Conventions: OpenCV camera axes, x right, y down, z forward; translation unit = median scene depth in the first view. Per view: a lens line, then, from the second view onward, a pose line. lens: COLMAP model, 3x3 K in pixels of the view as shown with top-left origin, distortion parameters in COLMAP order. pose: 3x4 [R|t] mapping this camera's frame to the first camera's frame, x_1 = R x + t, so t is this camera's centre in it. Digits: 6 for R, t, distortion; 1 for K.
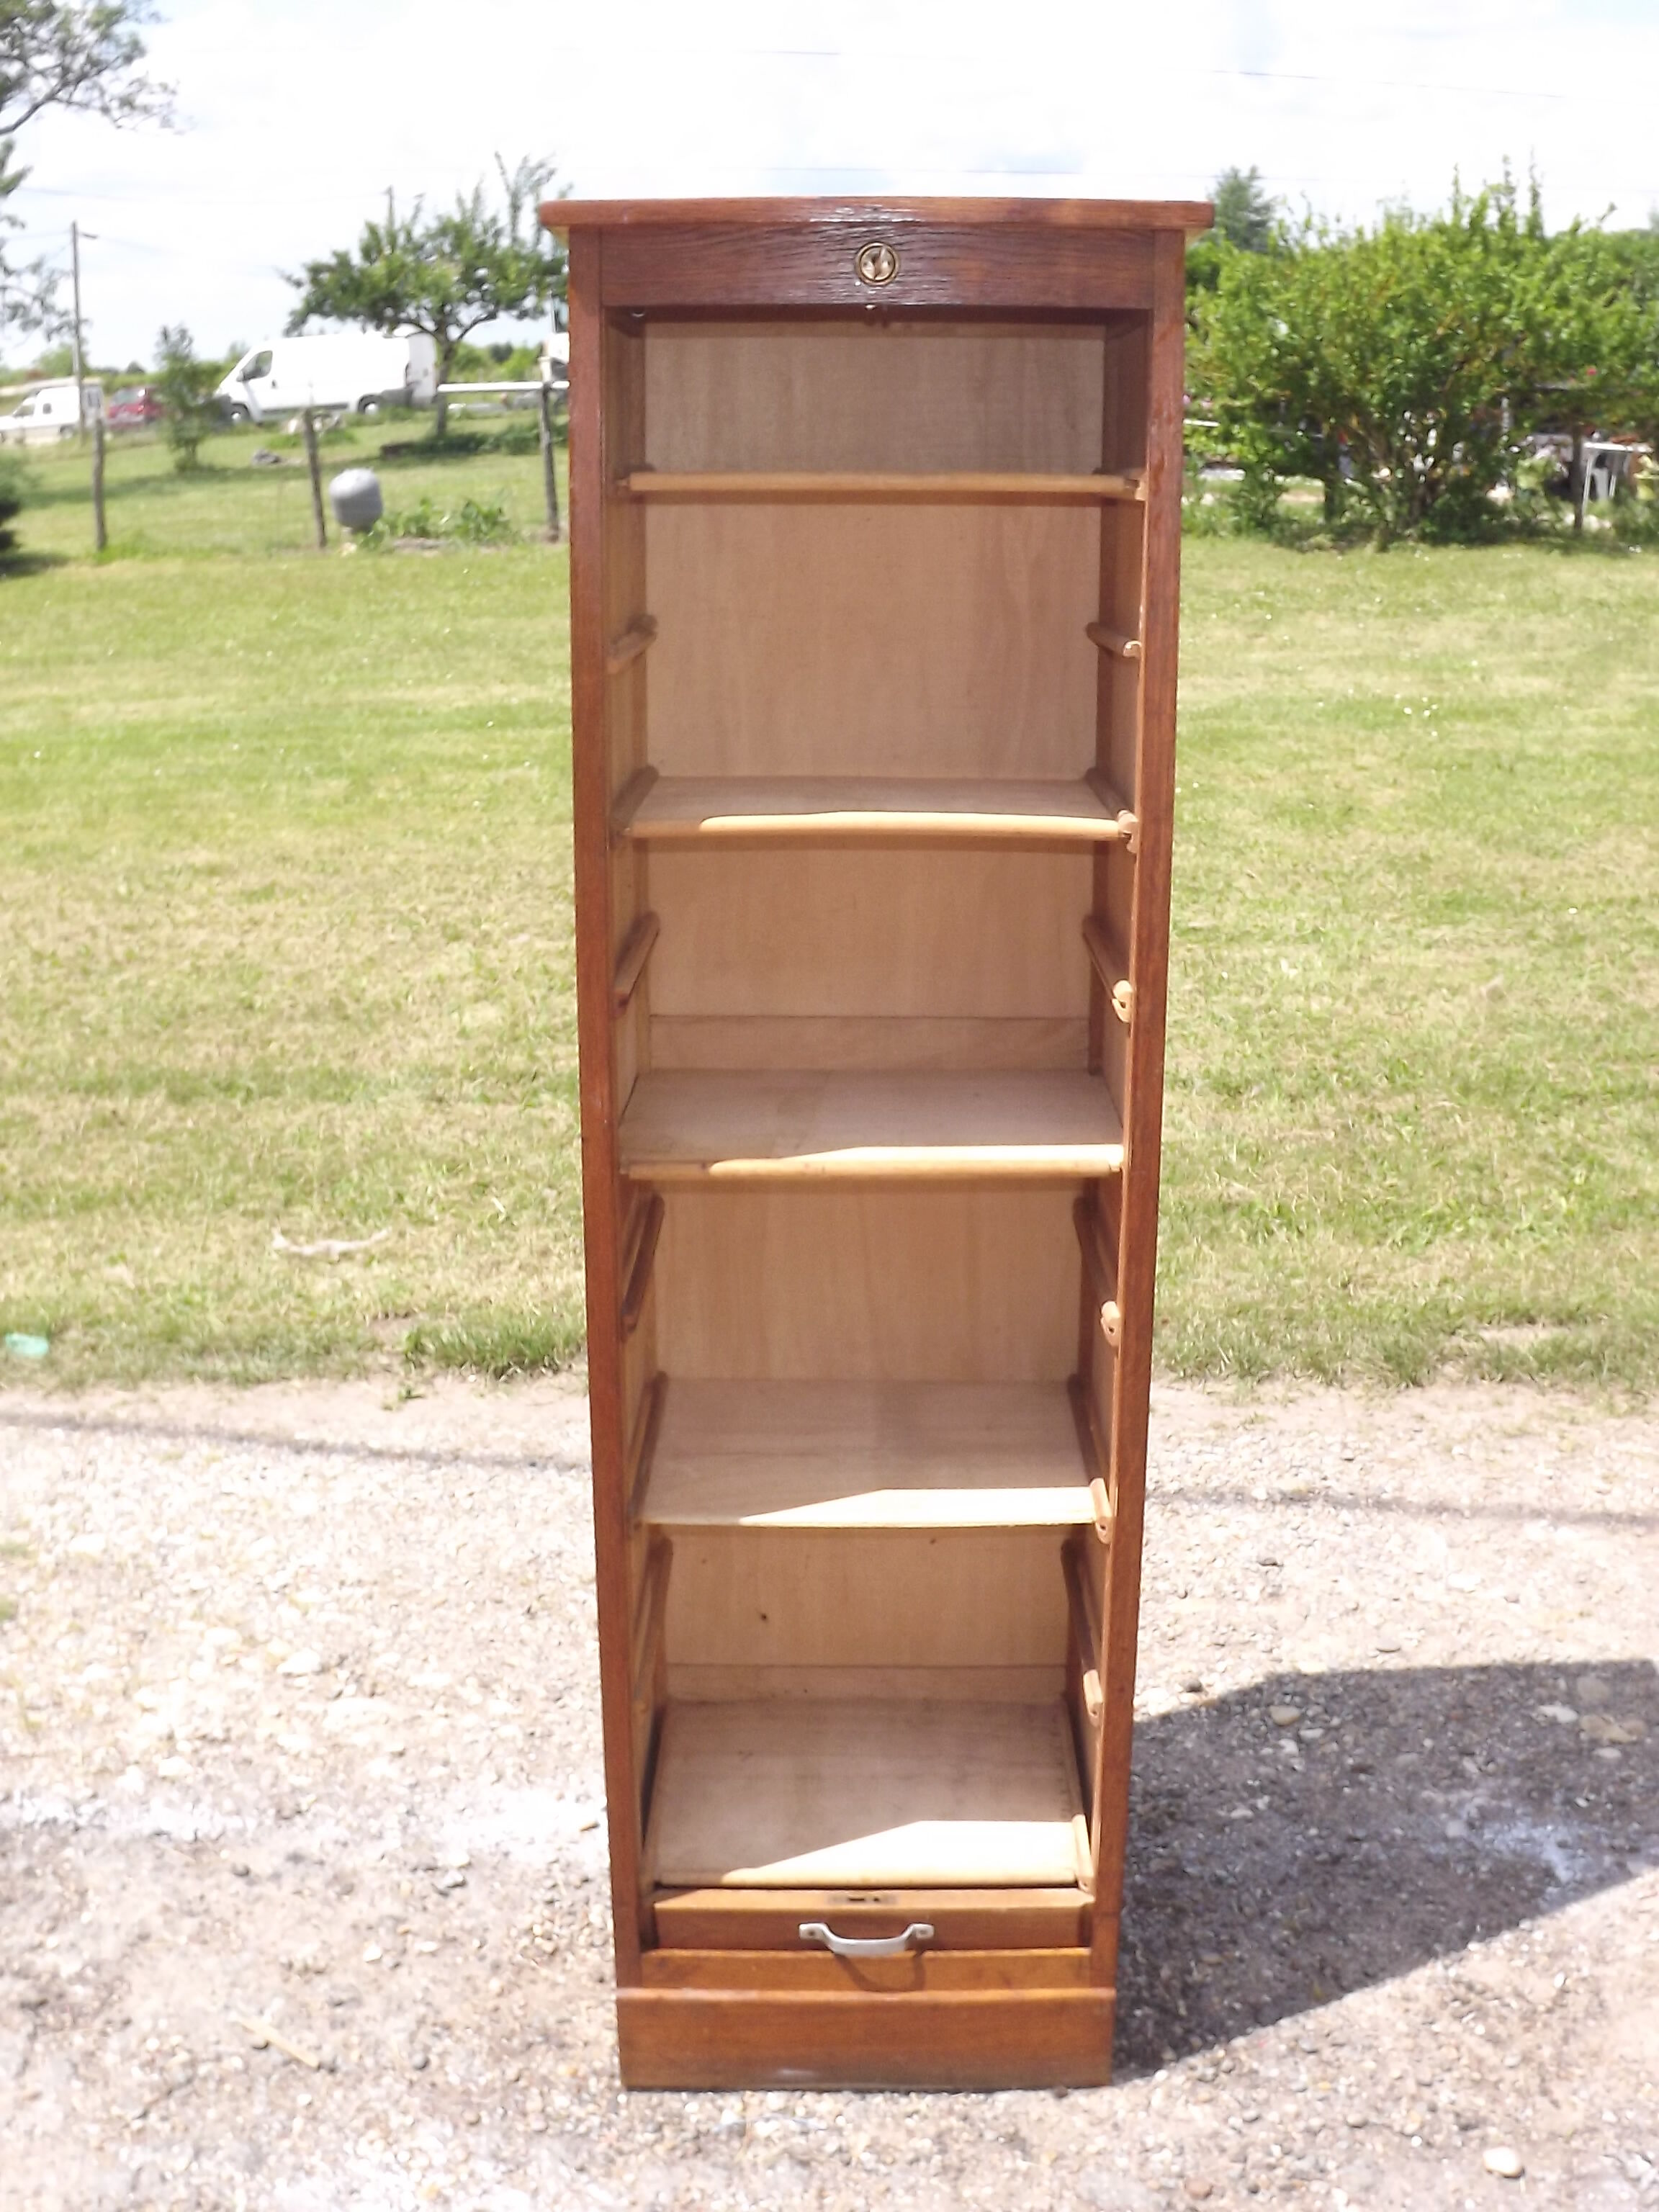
lens RADIAL K [[2315.6, 0, 867.1], [0, 2315.6, 1108.4], [0, 0, 1]] dist [-0.311414, 0.220264]
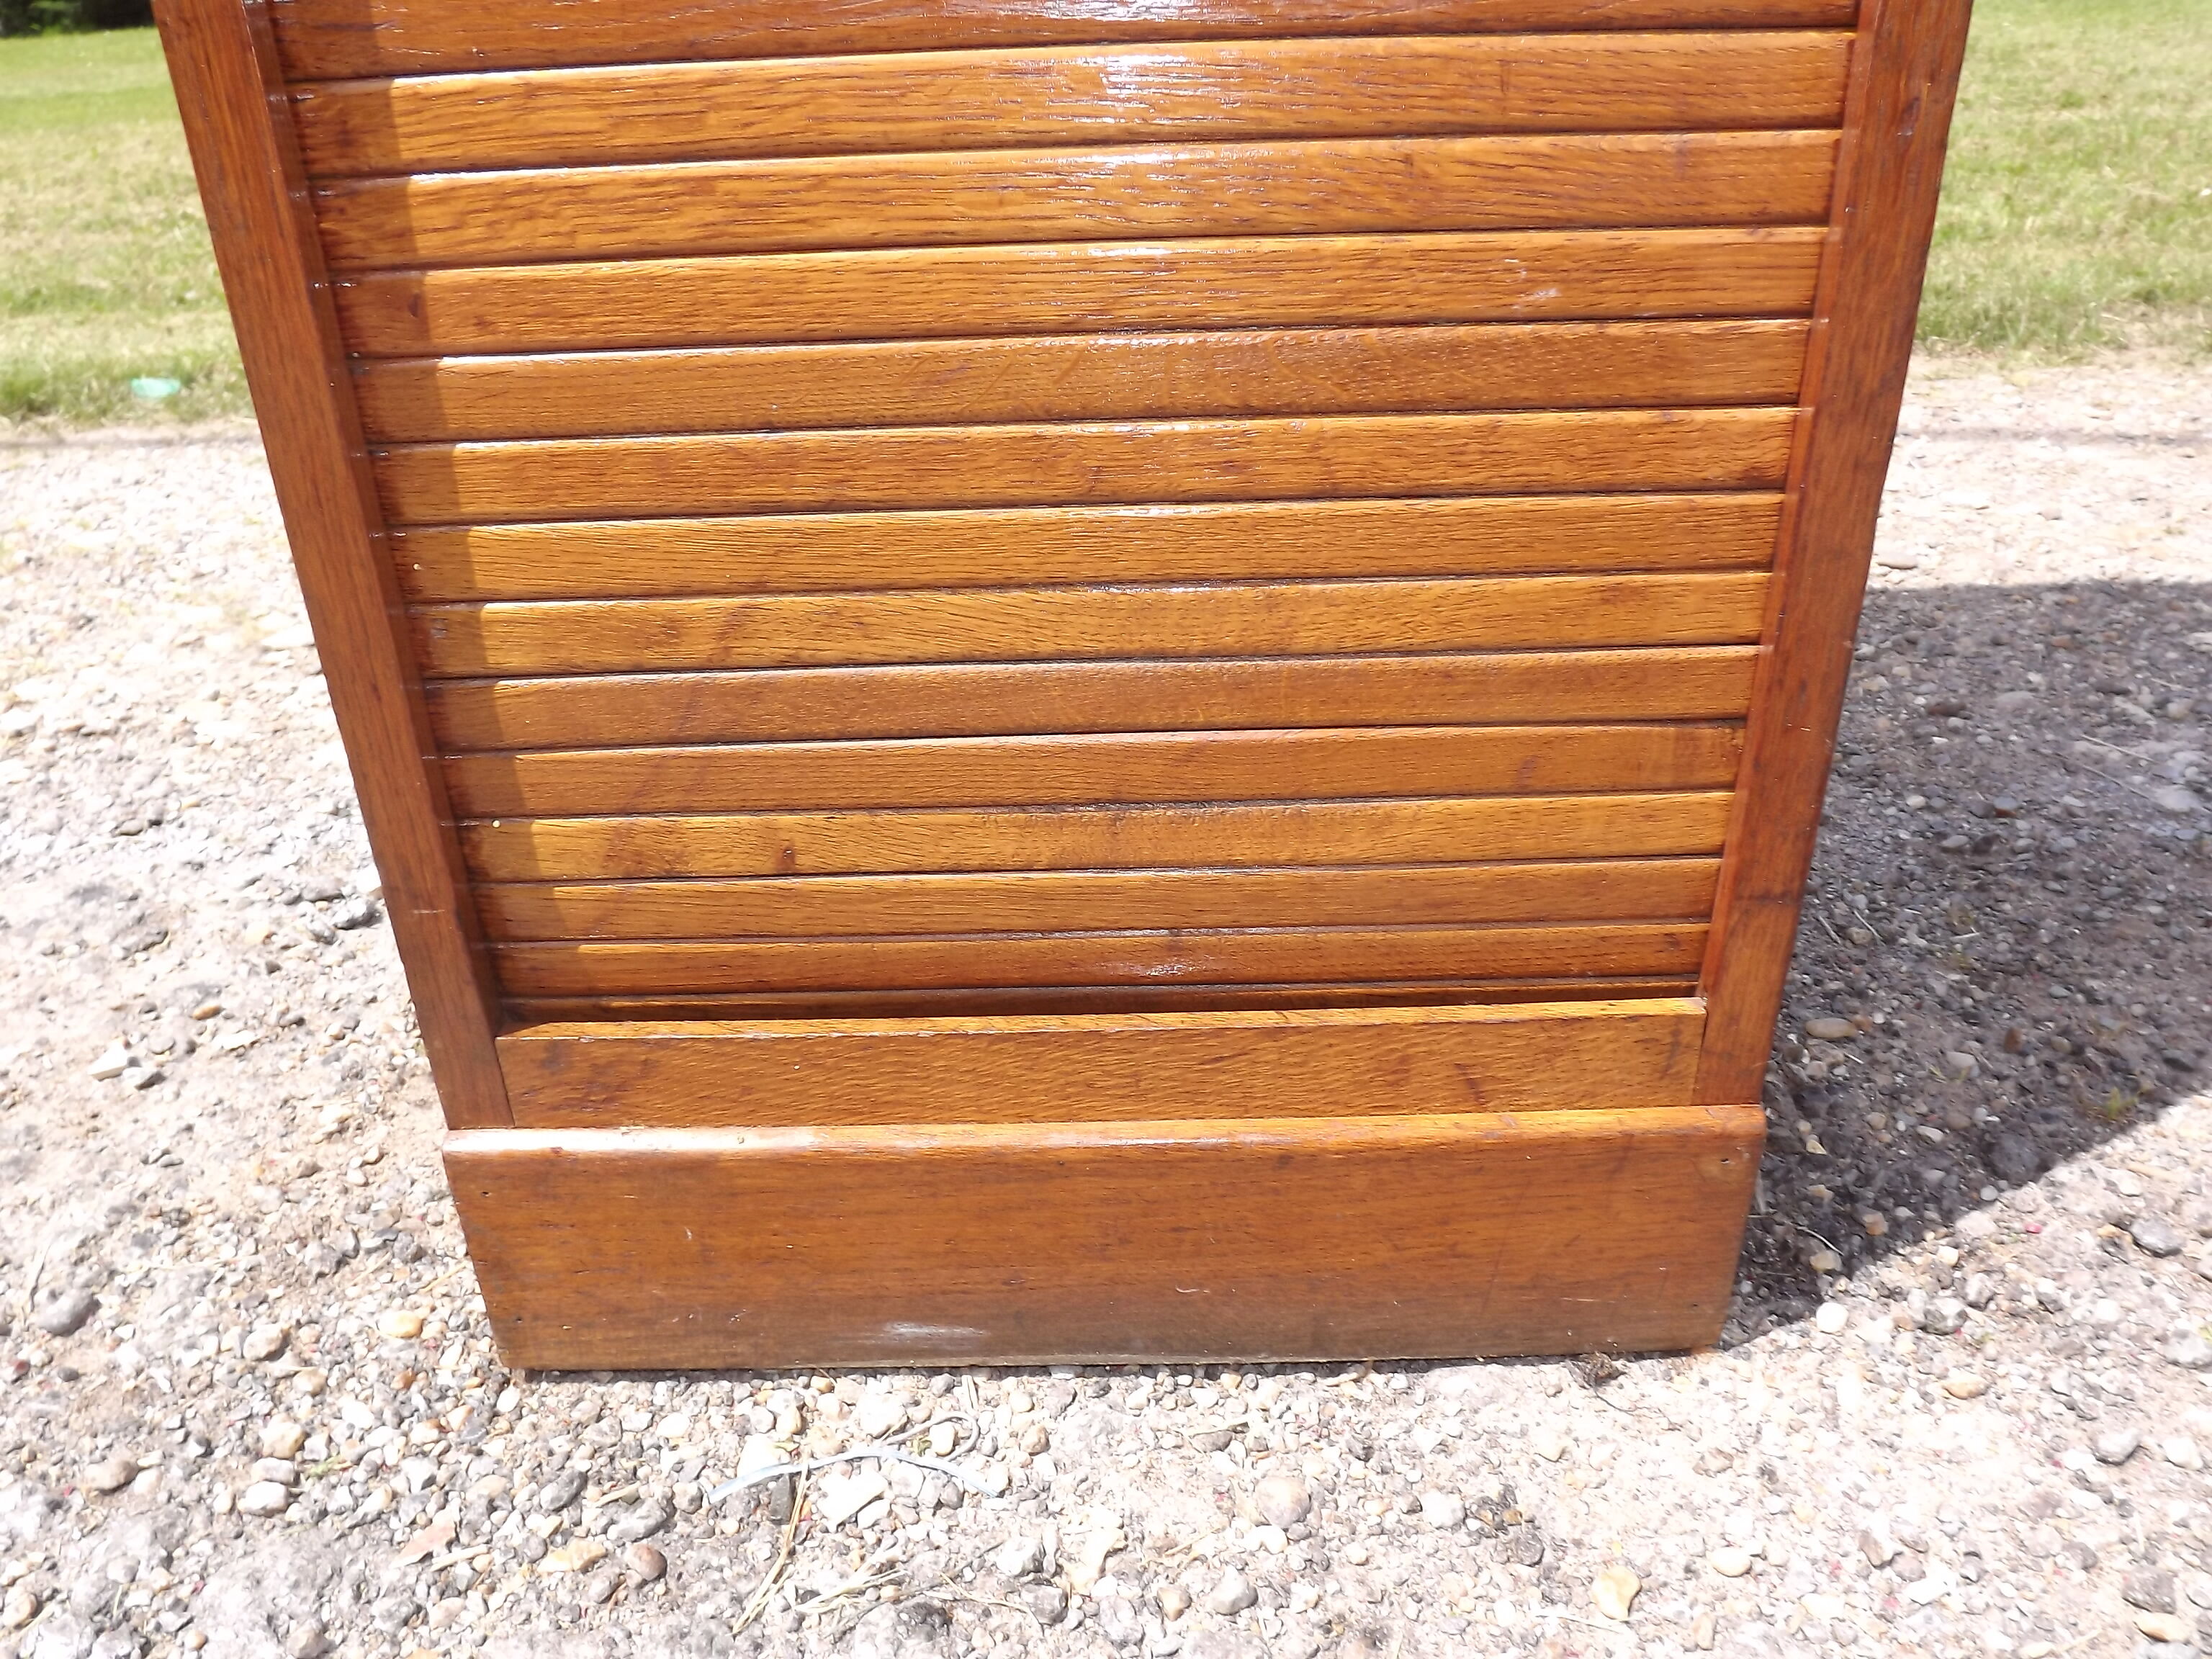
lens RADIAL K [[1552.5, 0, 1104.7], [0, 1552.5, 742.0], [0, 0, 1]] dist [-0.060869, 0.018245]
pose [[0.999466, -0.024031, -0.022160, 0.005494], [0.027463, 0.984967, 0.170547, 0.206334], [0.017729, -0.171065, 0.985100, 0.533575]]
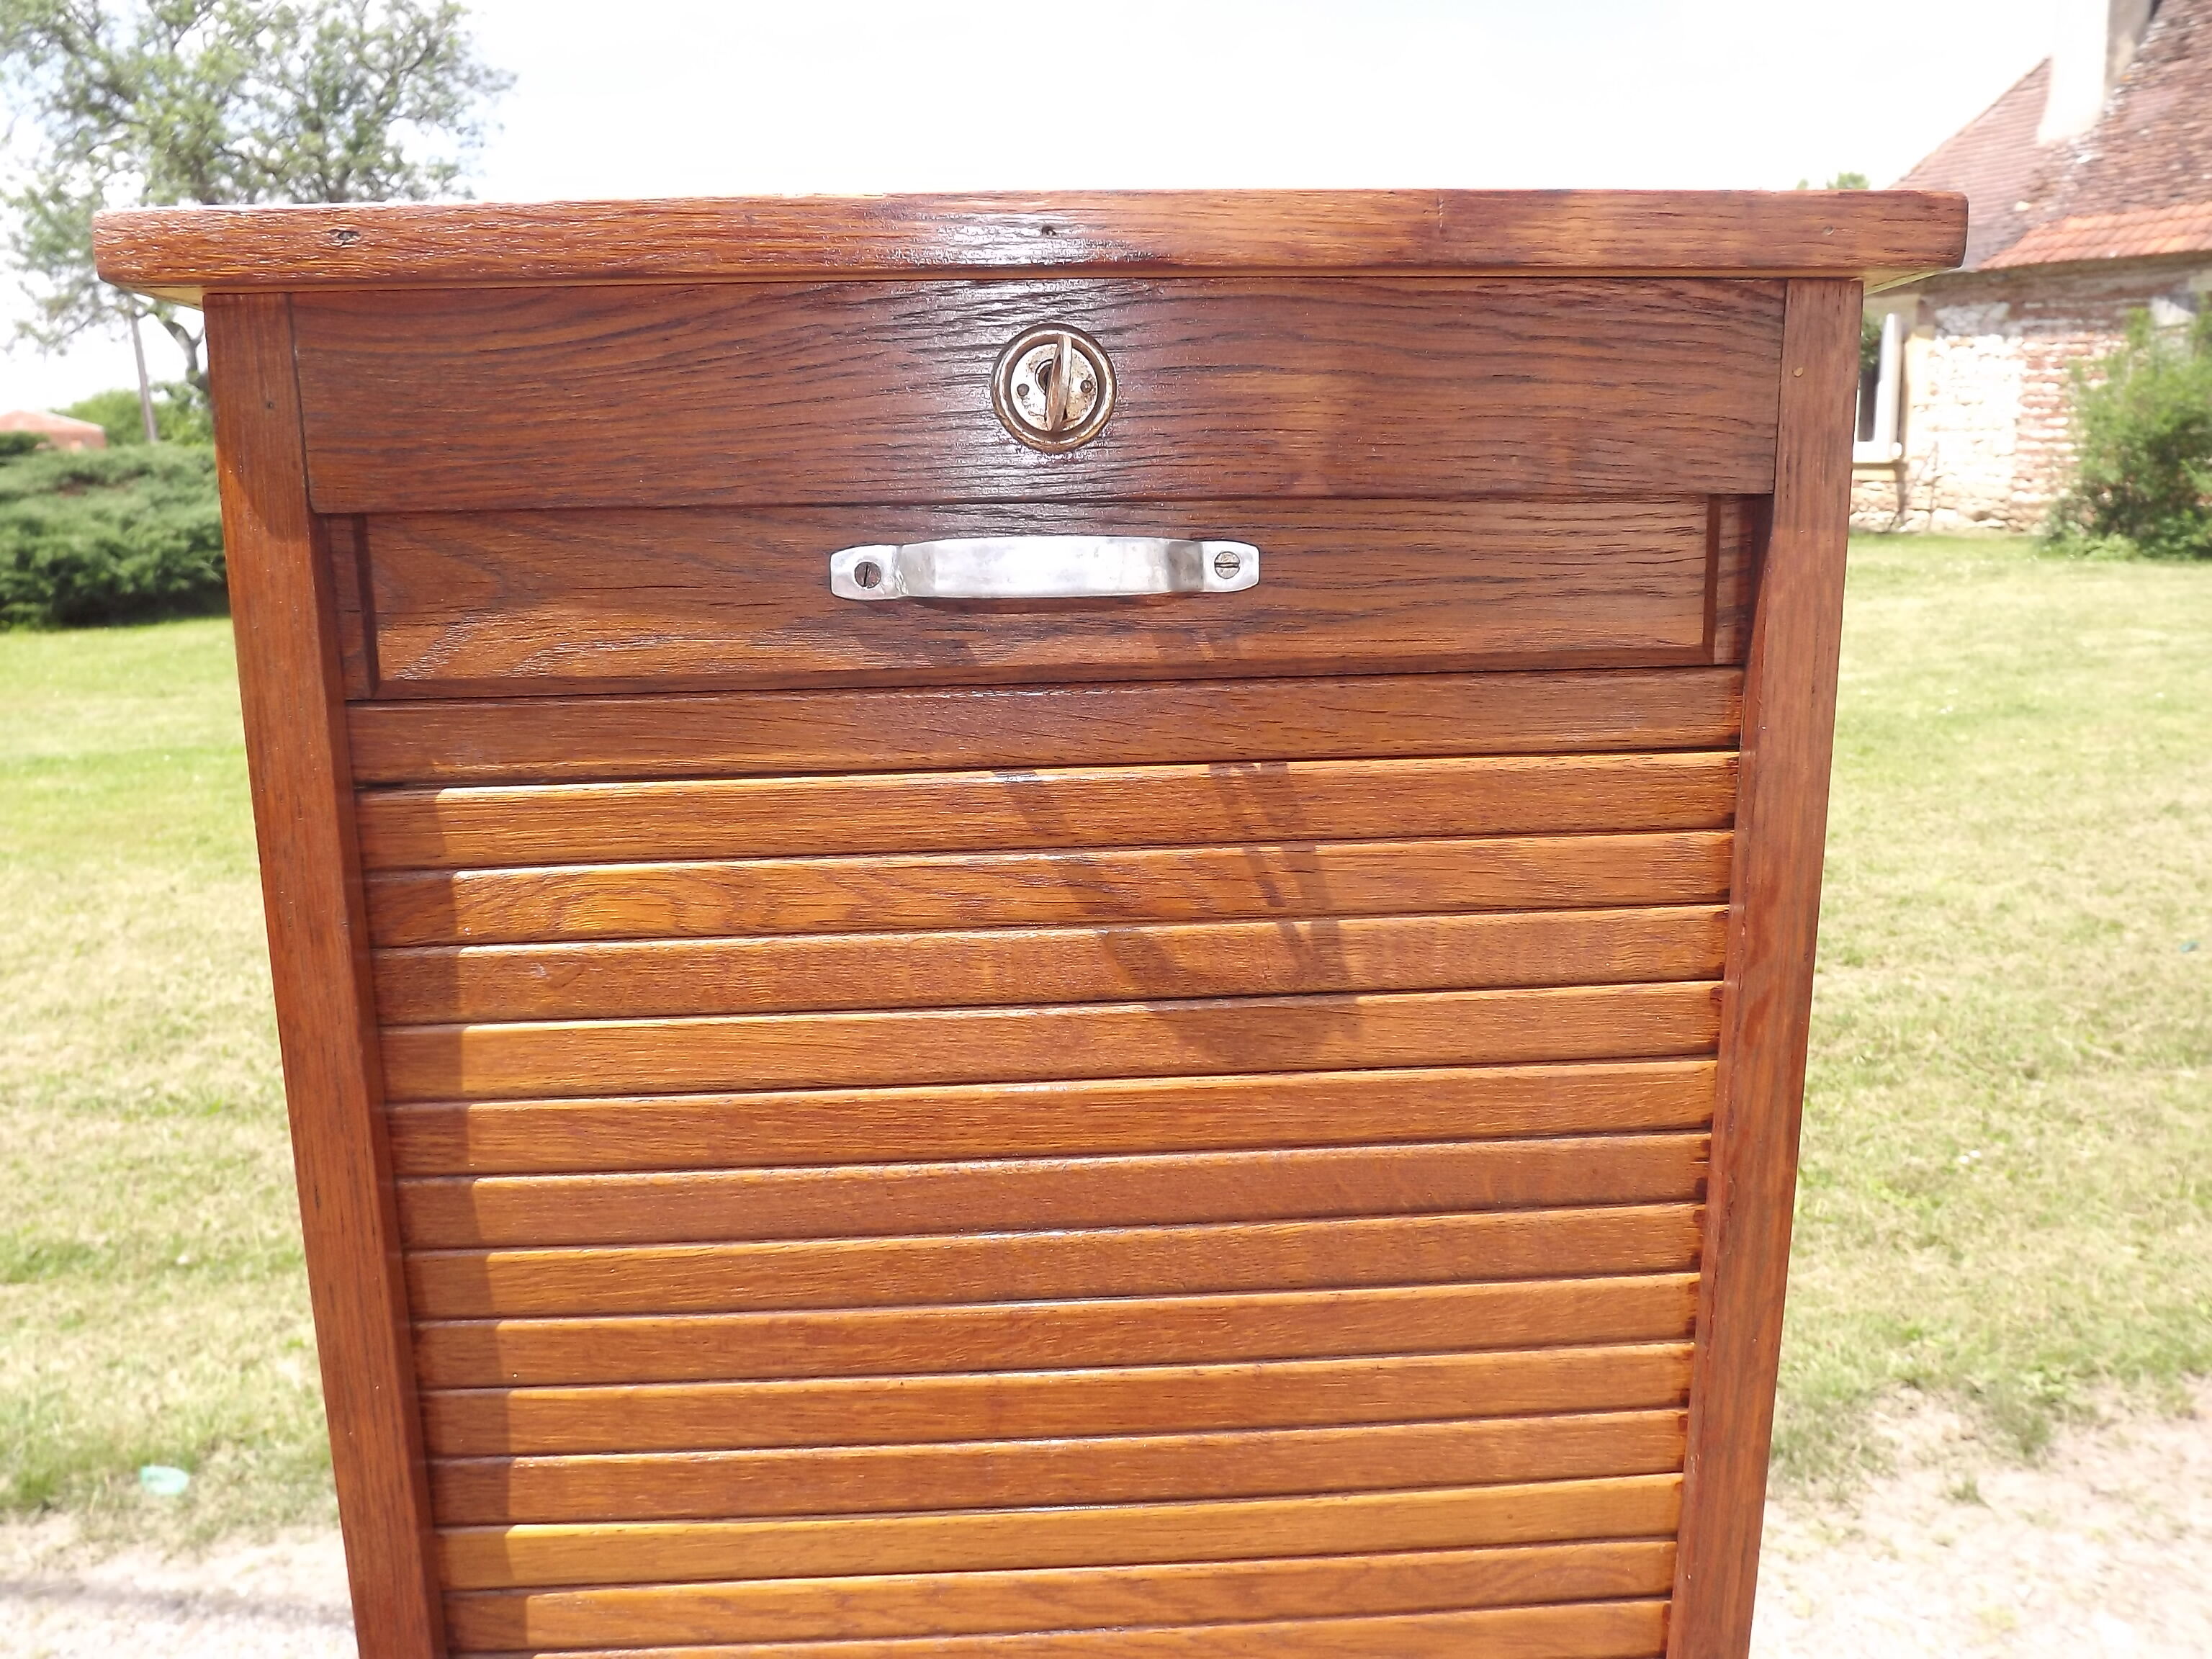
lens RADIAL K [[1542.6, 0, 1080.9], [0, 1542.6, 757.7], [0, 0, 1]] dist [-0.059973, 0.016439]
pose [[0.998951, -0.023994, 0.039008, -0.001104], [0.028288, 0.993131, -0.113539, -0.160065], [-0.036016, 0.114523, 0.992767, 0.415861]]
